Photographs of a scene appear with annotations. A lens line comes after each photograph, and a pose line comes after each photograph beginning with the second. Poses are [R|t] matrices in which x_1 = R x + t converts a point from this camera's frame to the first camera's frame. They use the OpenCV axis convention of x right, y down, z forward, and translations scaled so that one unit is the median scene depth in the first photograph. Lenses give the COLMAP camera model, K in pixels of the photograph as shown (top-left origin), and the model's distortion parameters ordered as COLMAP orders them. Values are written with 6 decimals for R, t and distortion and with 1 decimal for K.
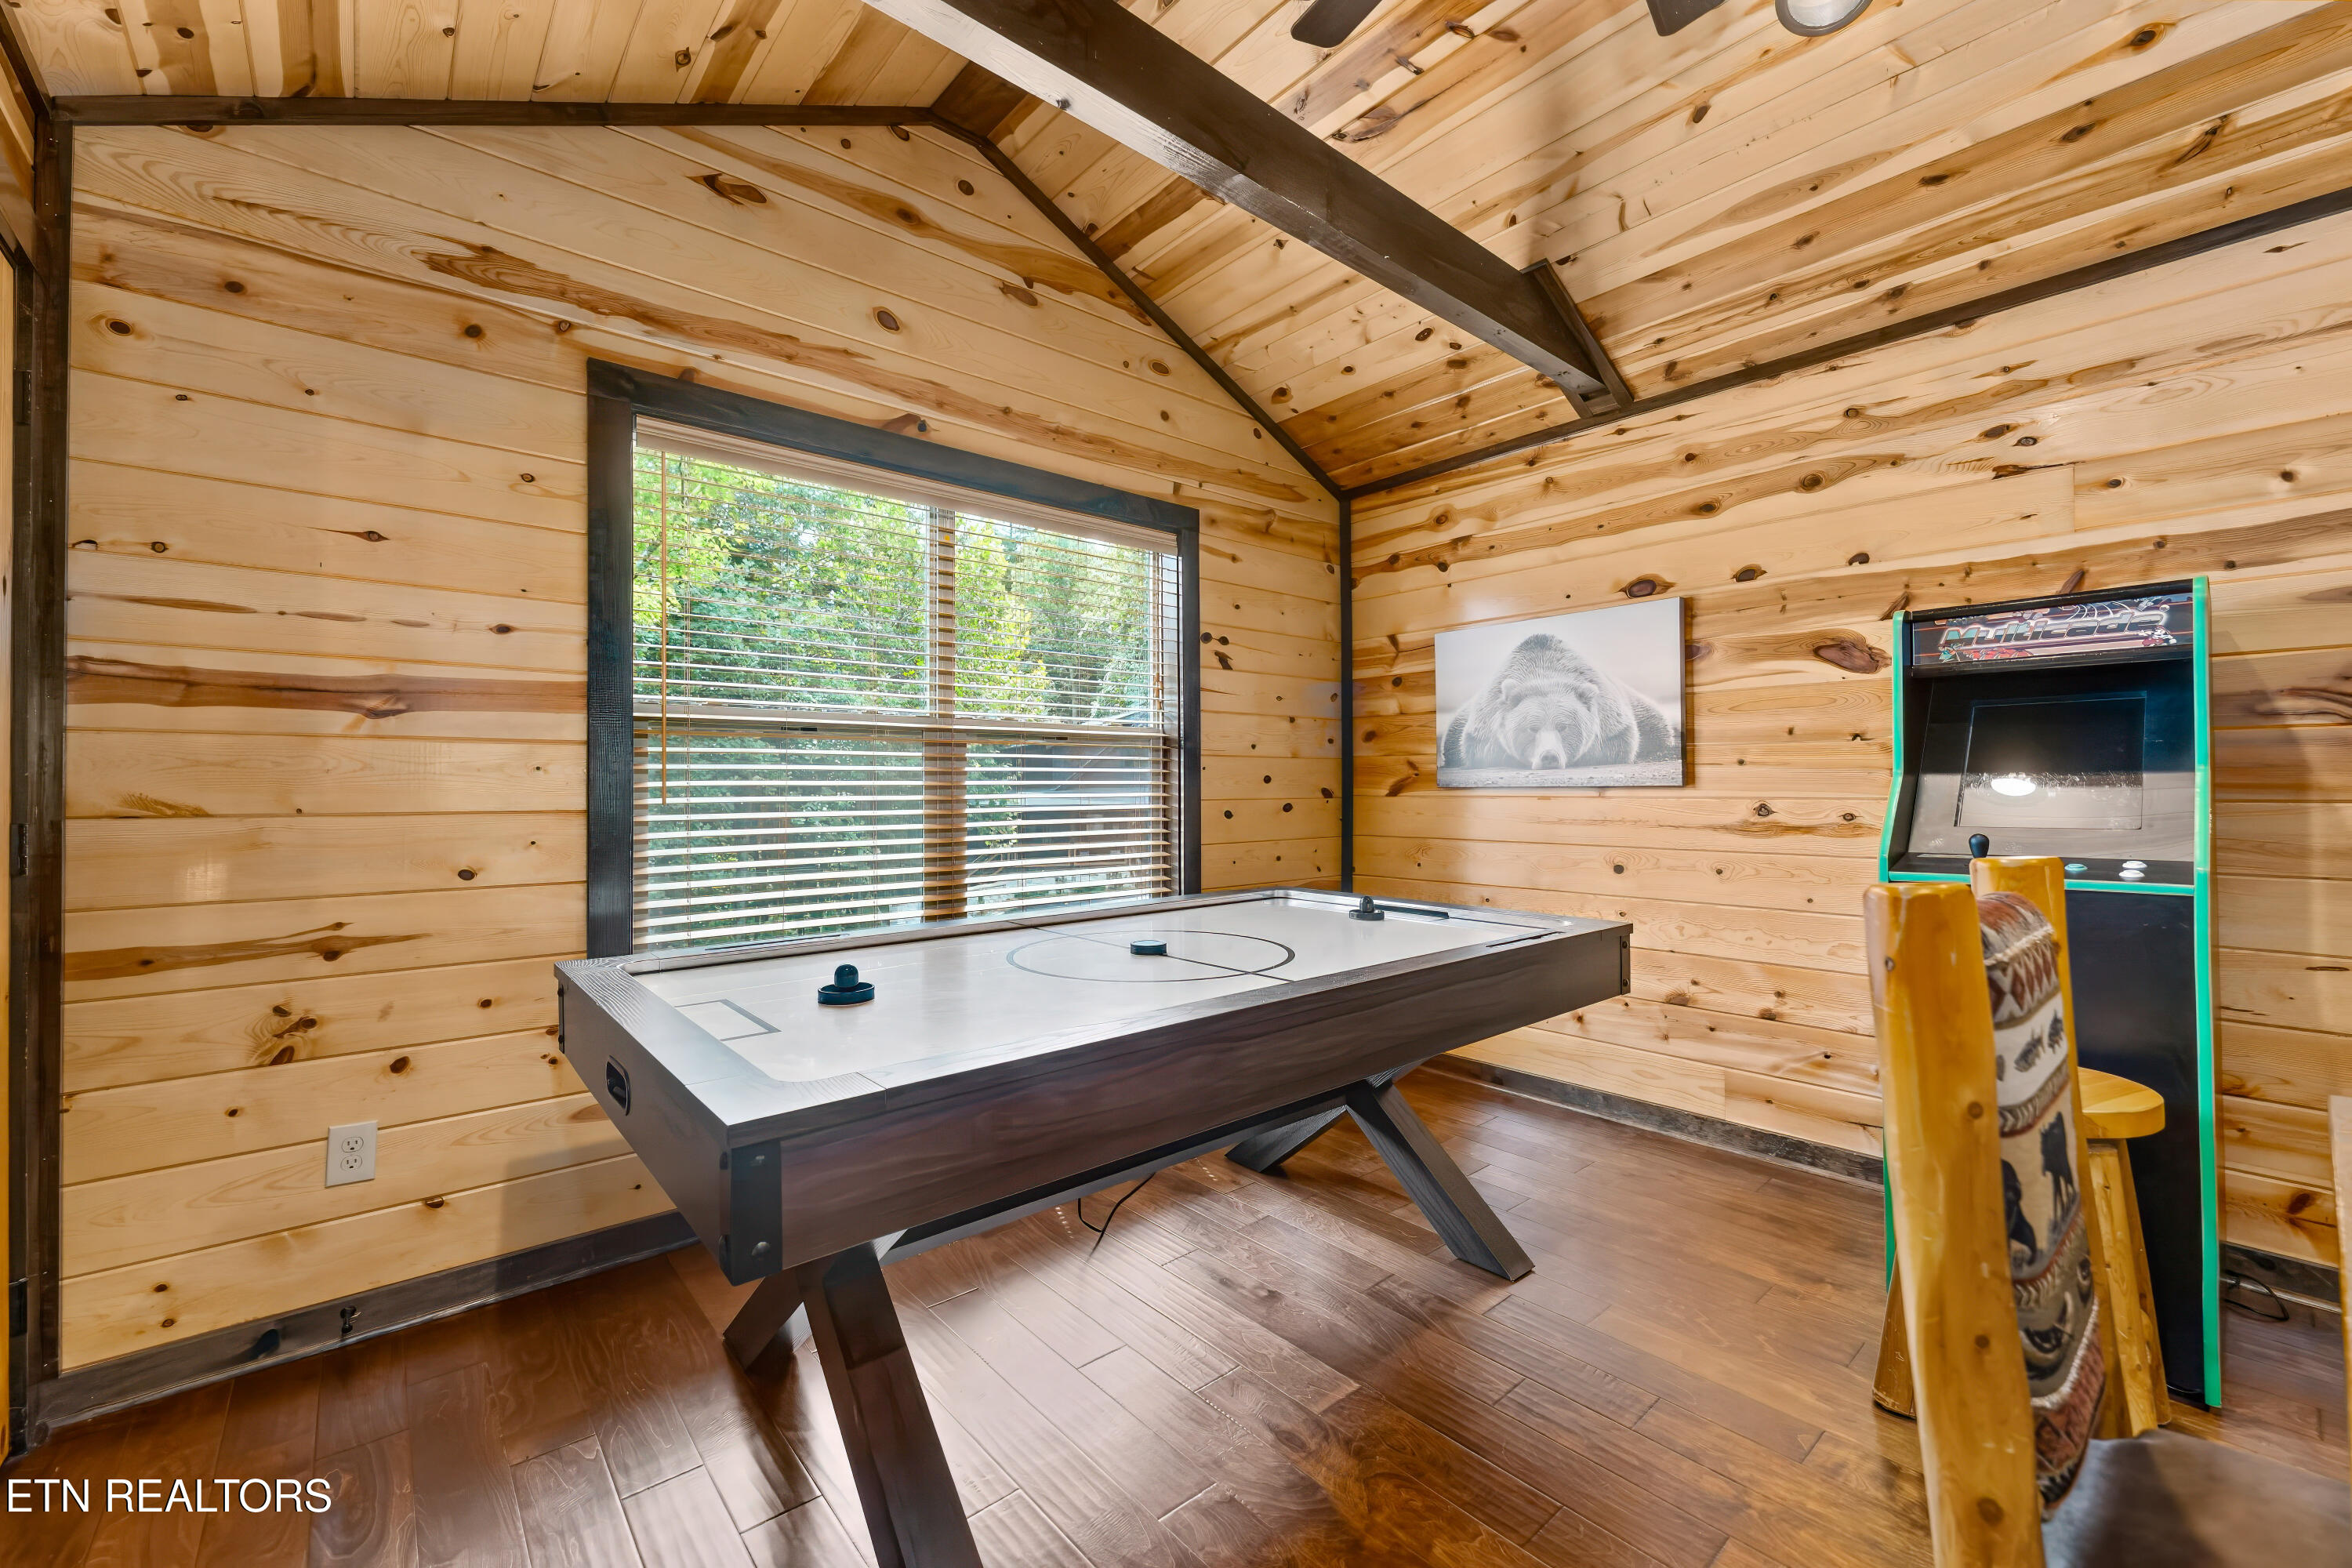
lens RADIAL K [[954.3, 0, 1177.2], [0, 954.3, 787.3], [0, 0, 1]] dist [0.001487, -0.001310]
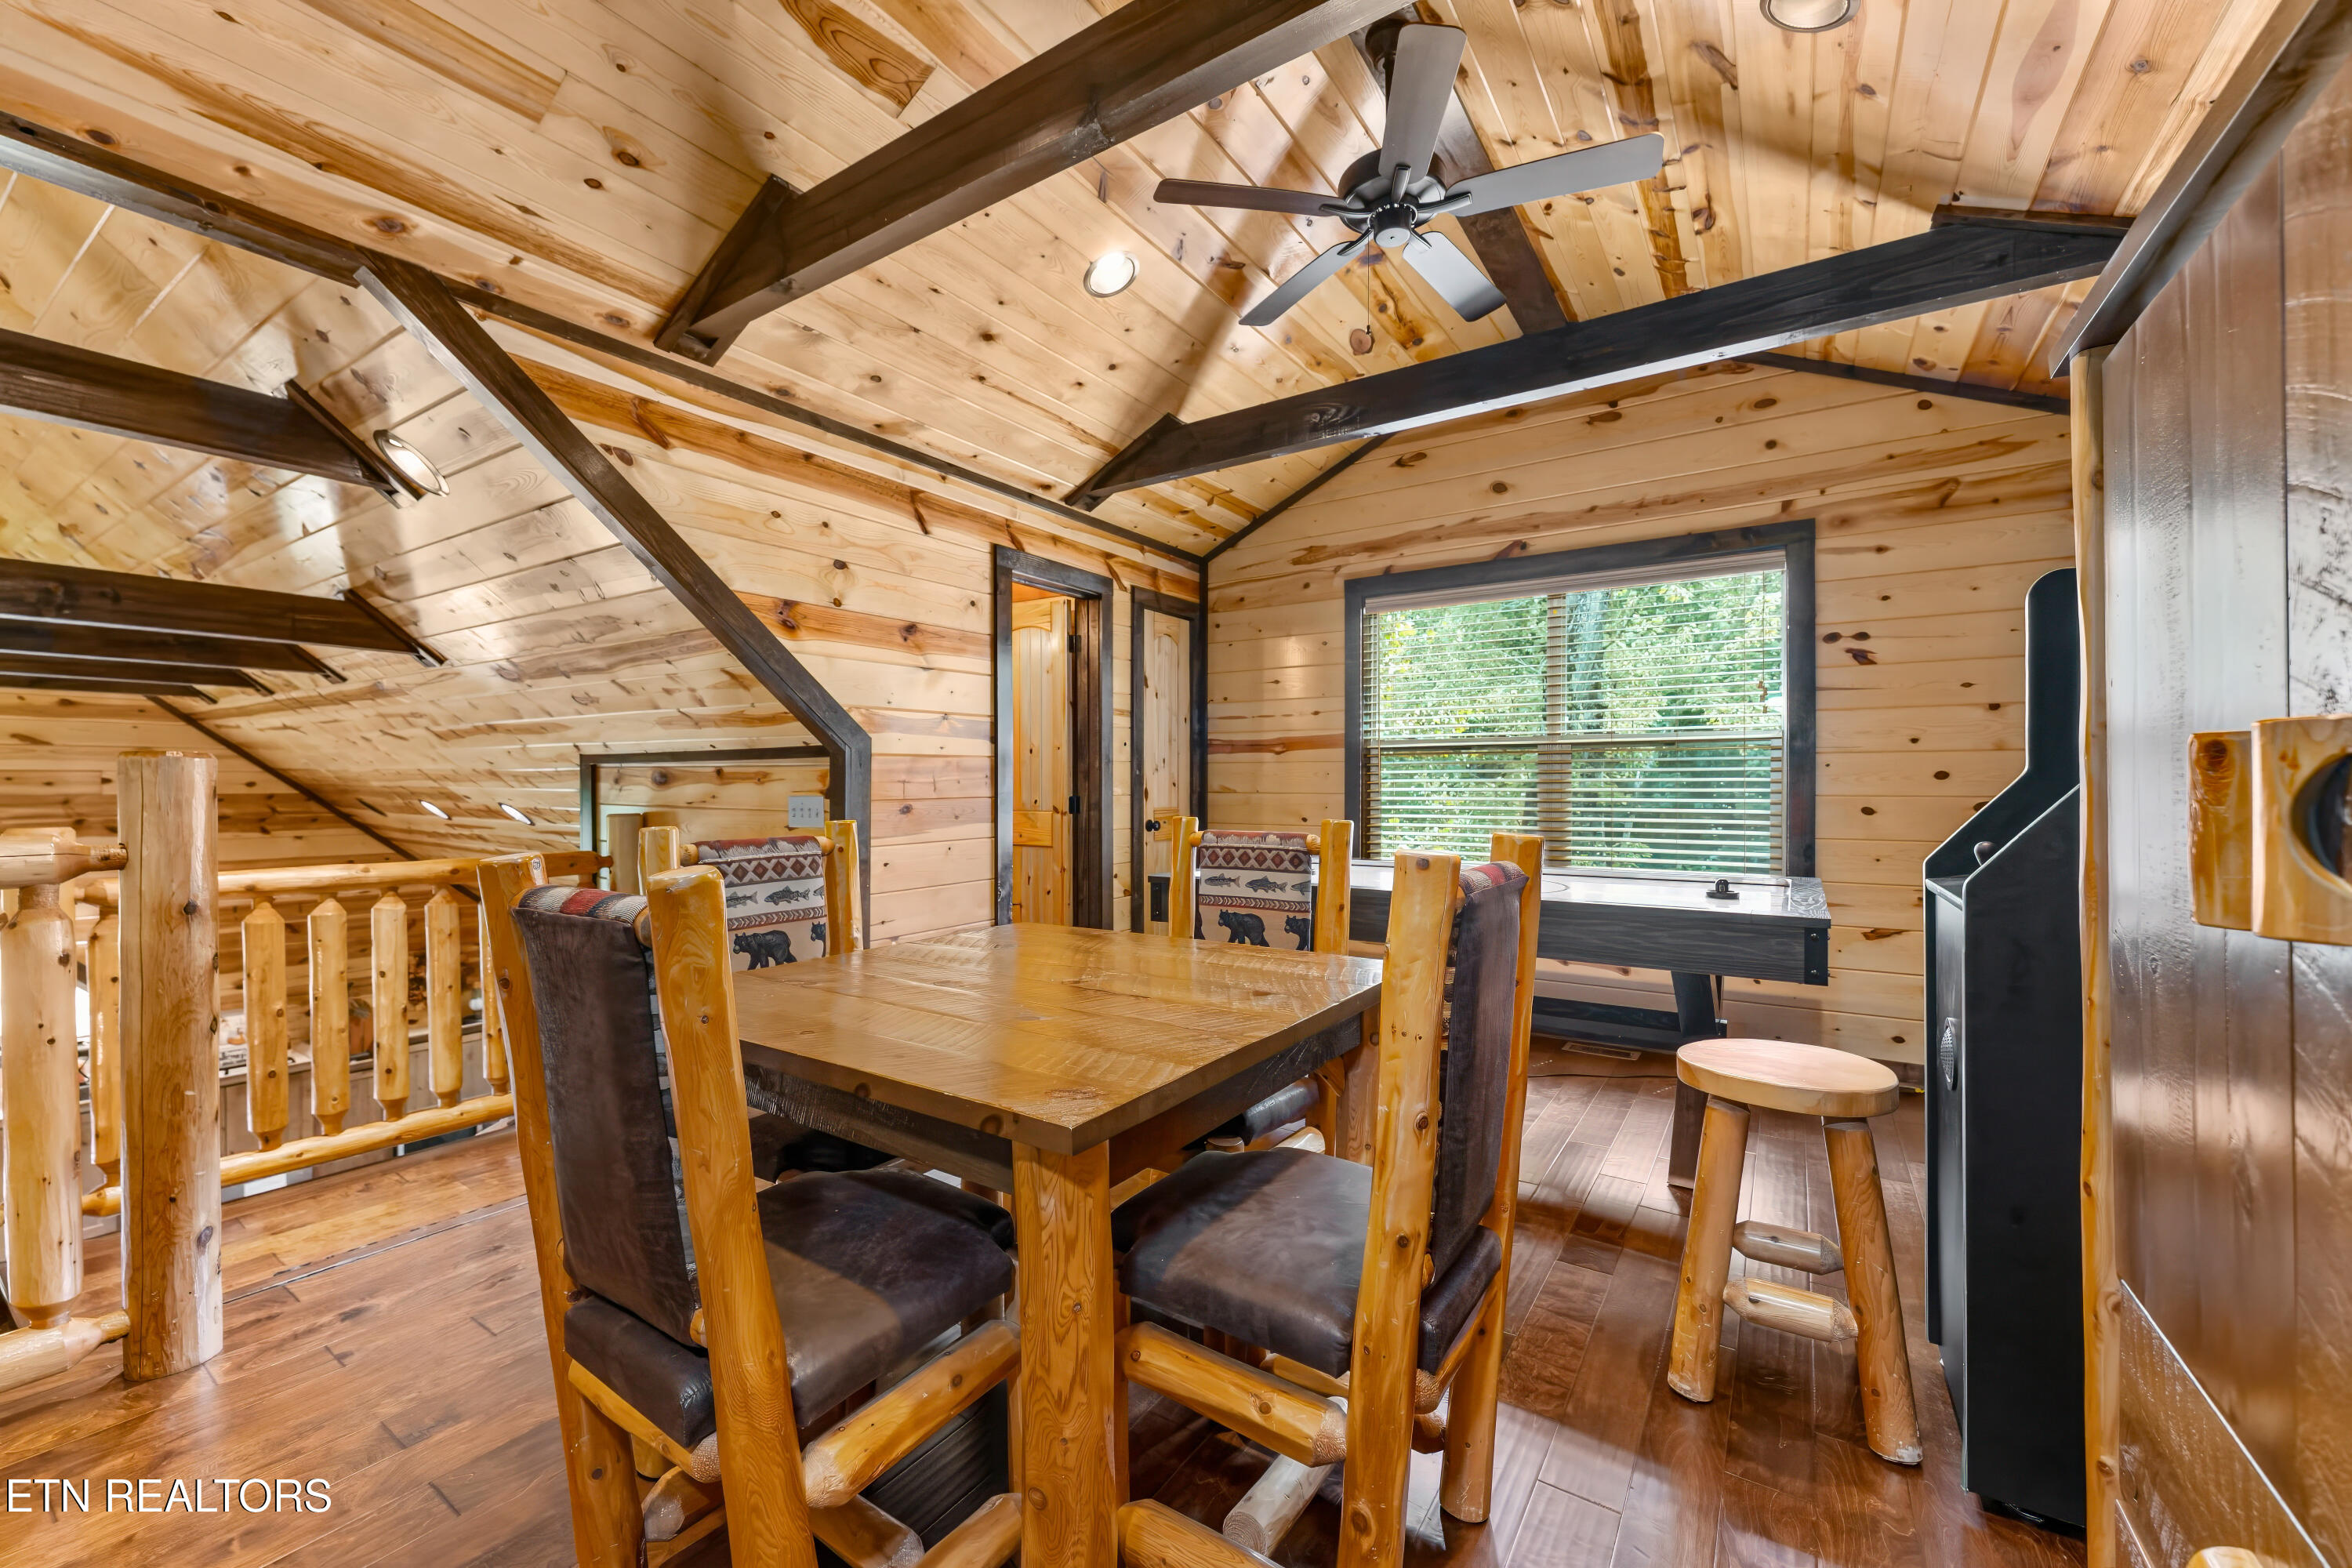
lens RADIAL K [[954.3, 0, 1185.3], [0, 954.3, 777.4], [0, 0, 1]] dist [0.001487, -0.001310]
pose [[0.271729, 0.005791, -0.962356, 0.961257], [0.006615, 0.999947, 0.007885, -0.022148], [0.962351, -0.008508, 0.271676, 0.057247]]
